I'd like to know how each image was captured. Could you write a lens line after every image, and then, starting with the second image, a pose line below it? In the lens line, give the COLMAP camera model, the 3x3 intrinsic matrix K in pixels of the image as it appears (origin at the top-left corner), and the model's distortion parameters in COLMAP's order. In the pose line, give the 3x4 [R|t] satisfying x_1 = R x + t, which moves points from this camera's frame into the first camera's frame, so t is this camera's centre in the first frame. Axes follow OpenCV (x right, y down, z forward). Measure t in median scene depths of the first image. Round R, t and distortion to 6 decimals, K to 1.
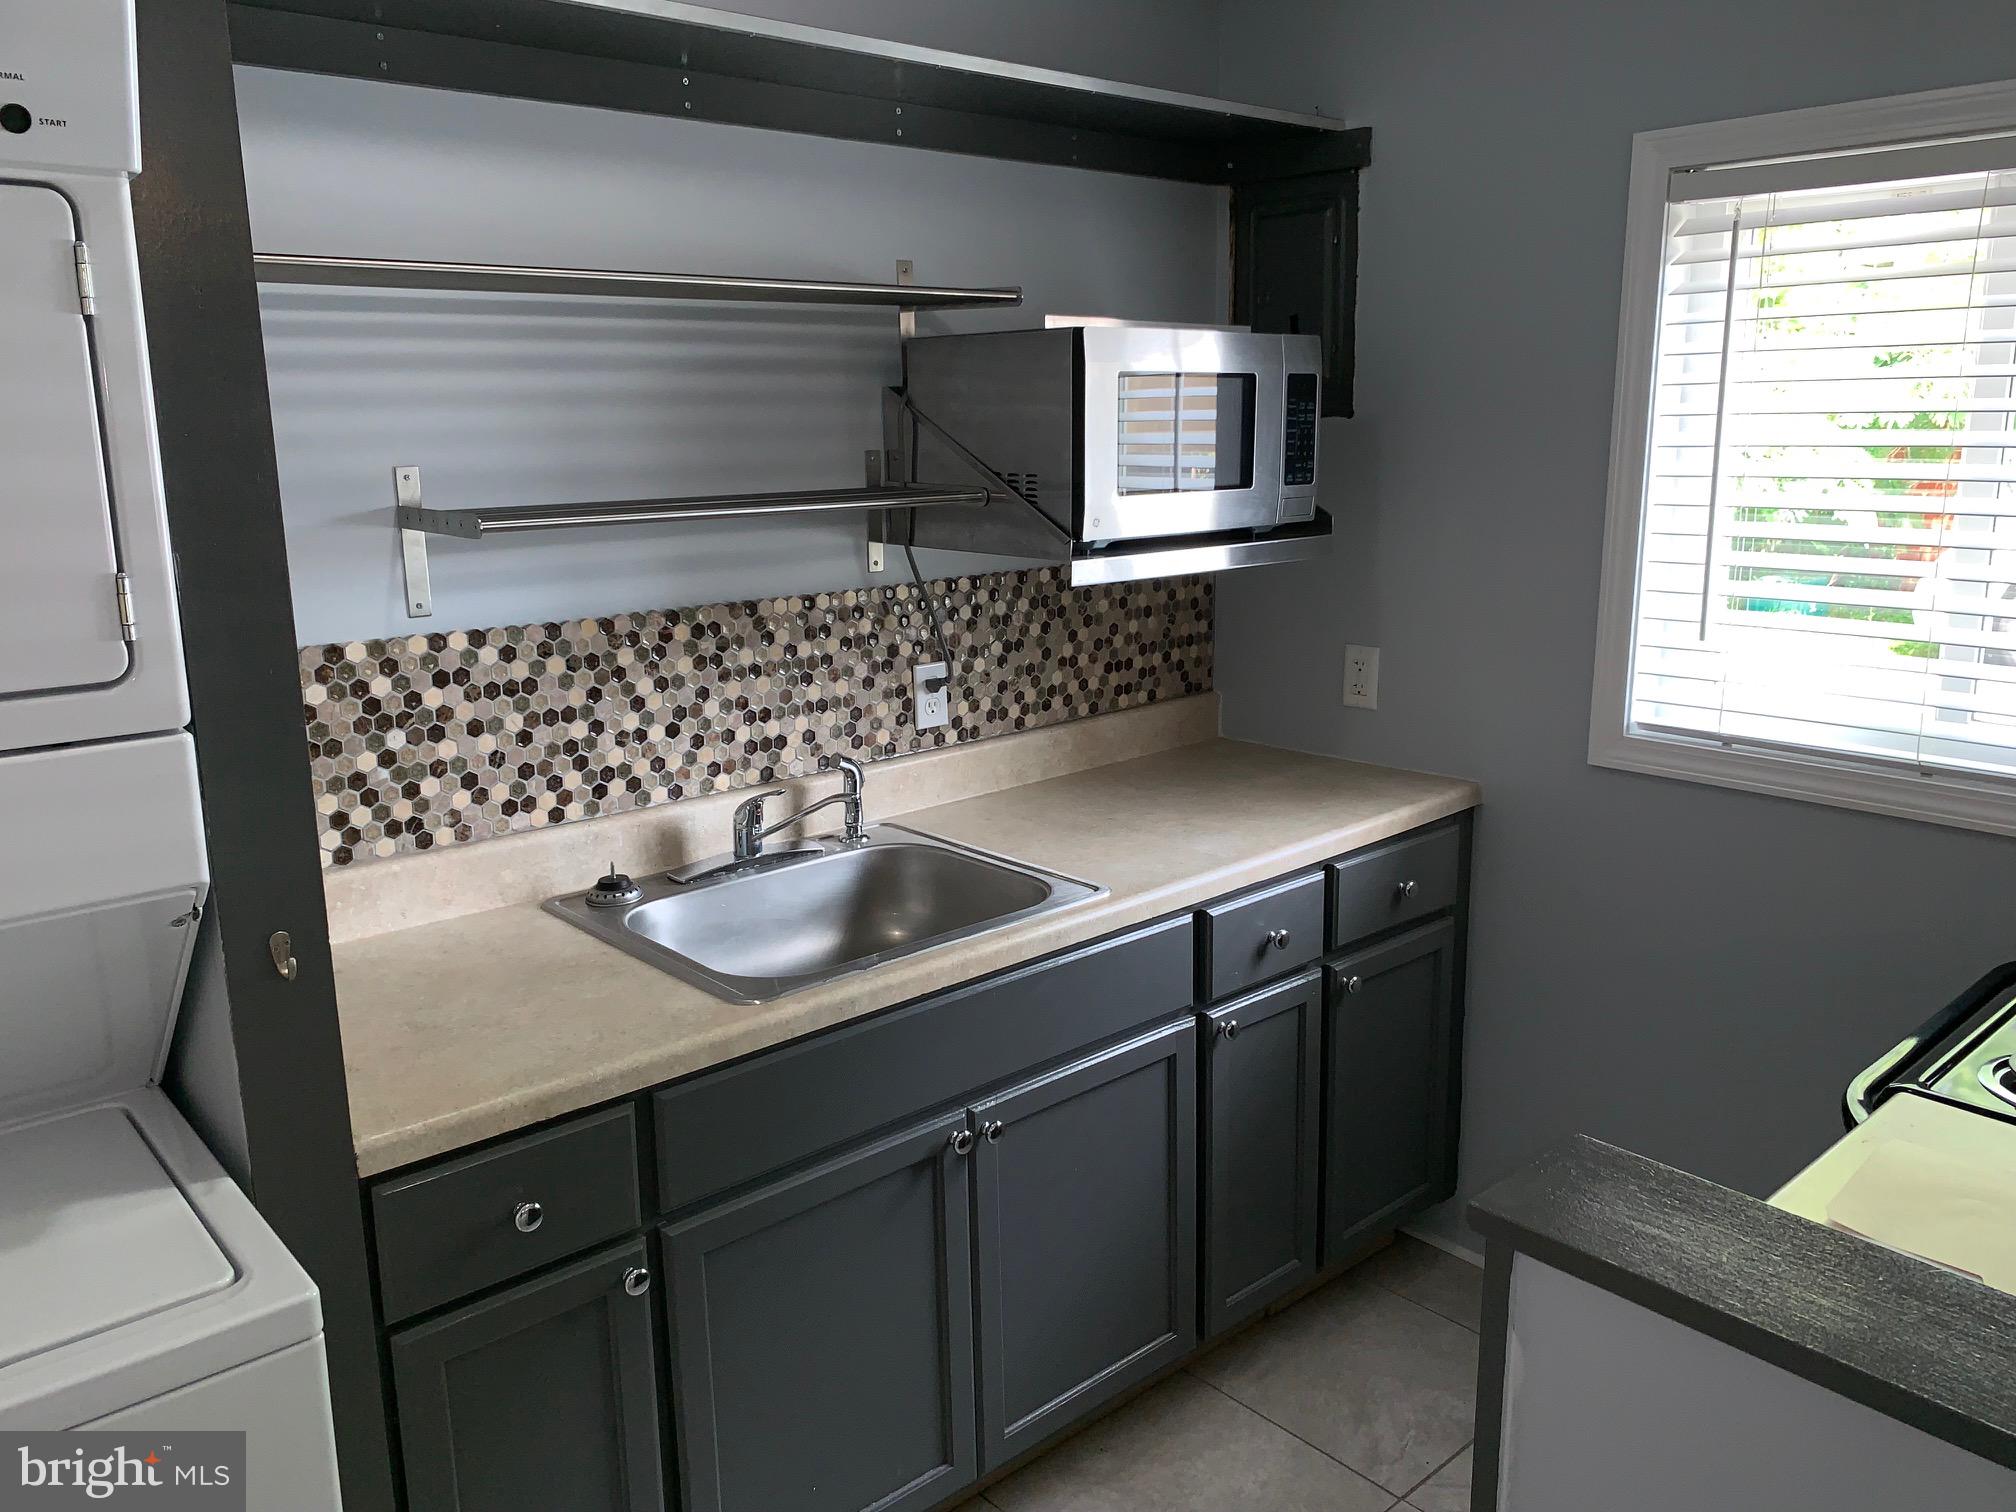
lens RADIAL K [[1501.5, 0, 1009.7], [0, 1501.5, 715.7], [0, 0, 1]] dist [0.030468, -0.000942]
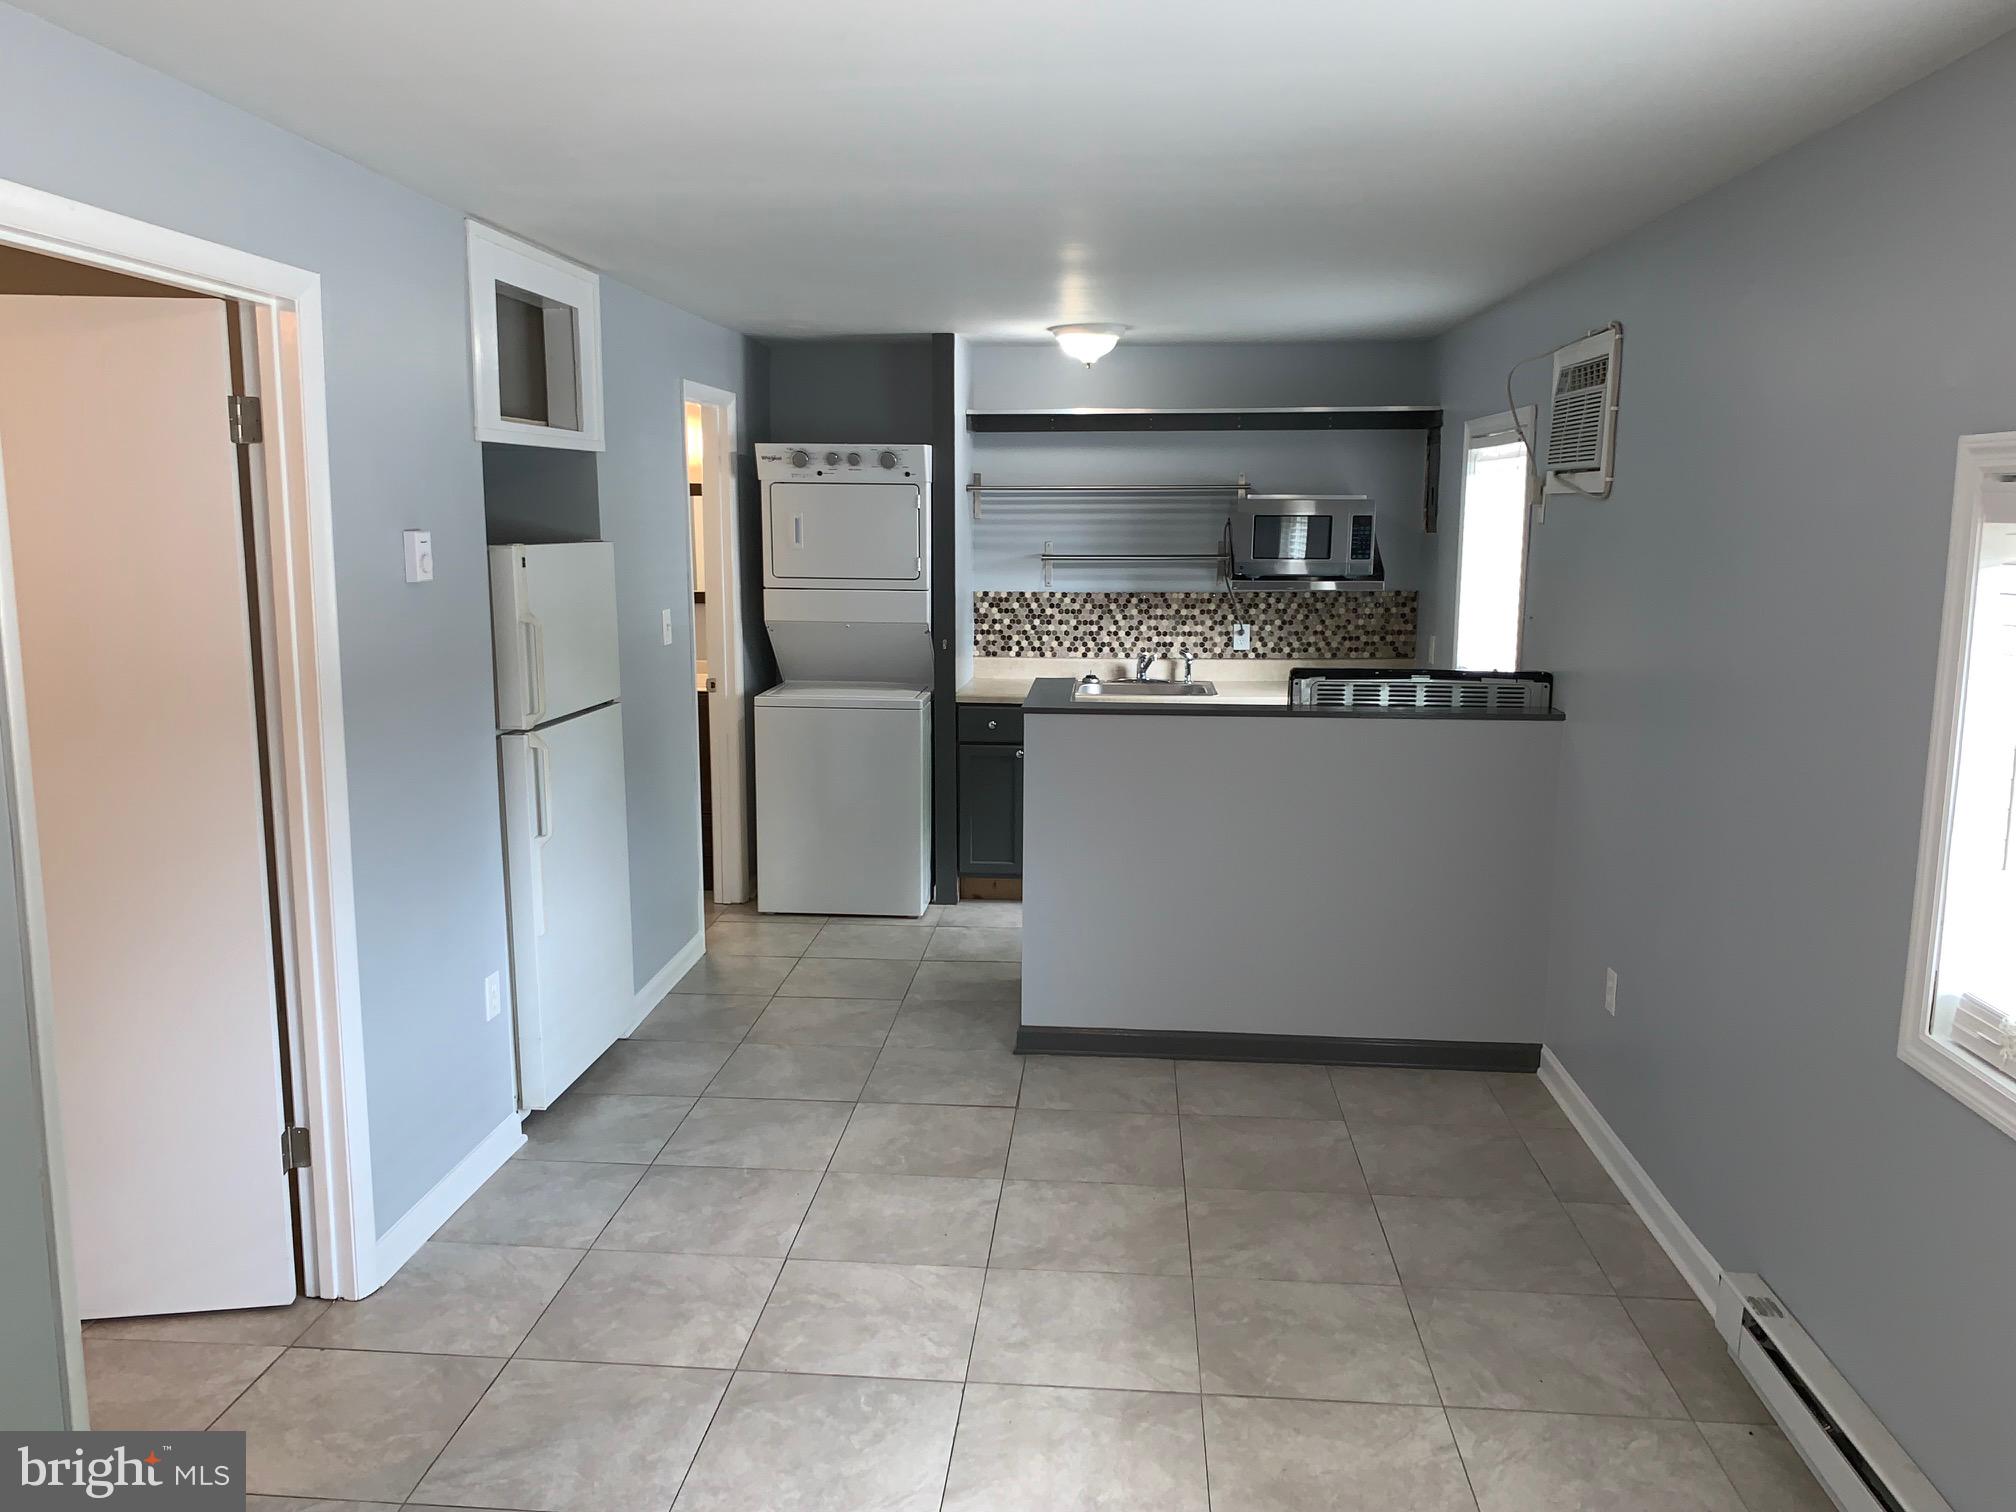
lens RADIAL K [[1536.2, 0, 1008.0], [0, 1536.2, 756.0], [0, 0, 1]] dist [0.132774, -0.000606]
pose [[0.688822, 0.125575, -0.713972, 1.726200], [-0.151724, 0.988043, 0.027400, 0.191946], [0.708876, 0.089453, 0.699638, -1.205785]]
